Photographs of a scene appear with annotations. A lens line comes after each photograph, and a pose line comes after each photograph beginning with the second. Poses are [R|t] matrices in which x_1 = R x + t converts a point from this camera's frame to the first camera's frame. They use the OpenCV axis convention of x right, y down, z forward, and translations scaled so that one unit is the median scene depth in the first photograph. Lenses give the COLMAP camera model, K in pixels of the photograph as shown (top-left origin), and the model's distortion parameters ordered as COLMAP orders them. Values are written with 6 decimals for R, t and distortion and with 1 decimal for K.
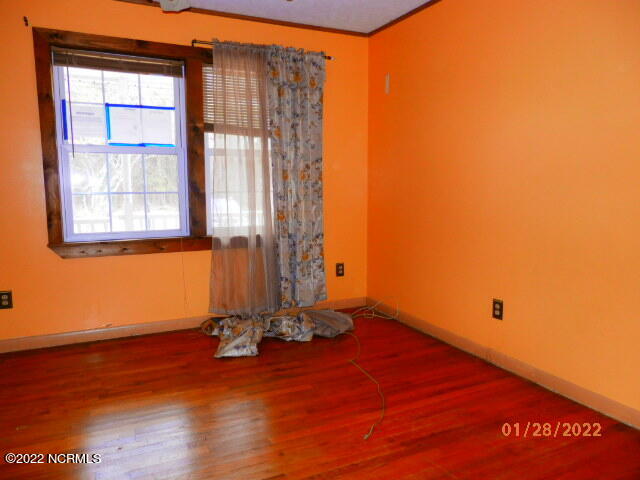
lens RADIAL K [[474.6, 0, 322.8], [0, 474.6, 239.8], [0, 0, 1]] dist [-0.000194, 0.003802]
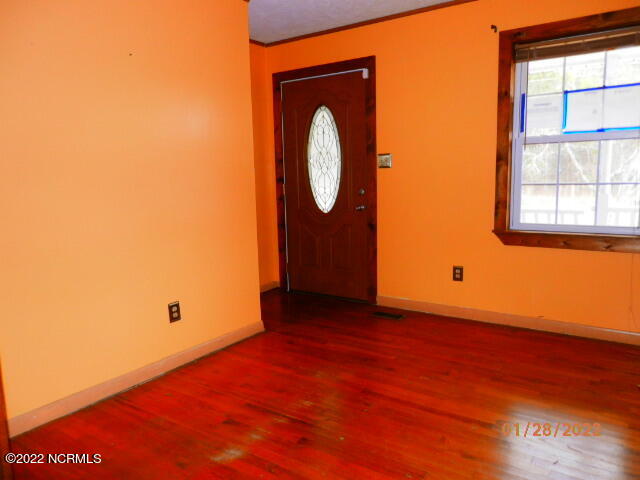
lens RADIAL K [[474.6, 0, 322.8], [0, 474.6, 239.8], [0, 0, 1]] dist [-0.000194, 0.003802]
pose [[0.501151, 0.106822, -0.858742, 0.161219], [-0.087512, 0.993521, 0.072516, -0.013206], [0.860924, 0.038809, 0.507252, 0.099677]]
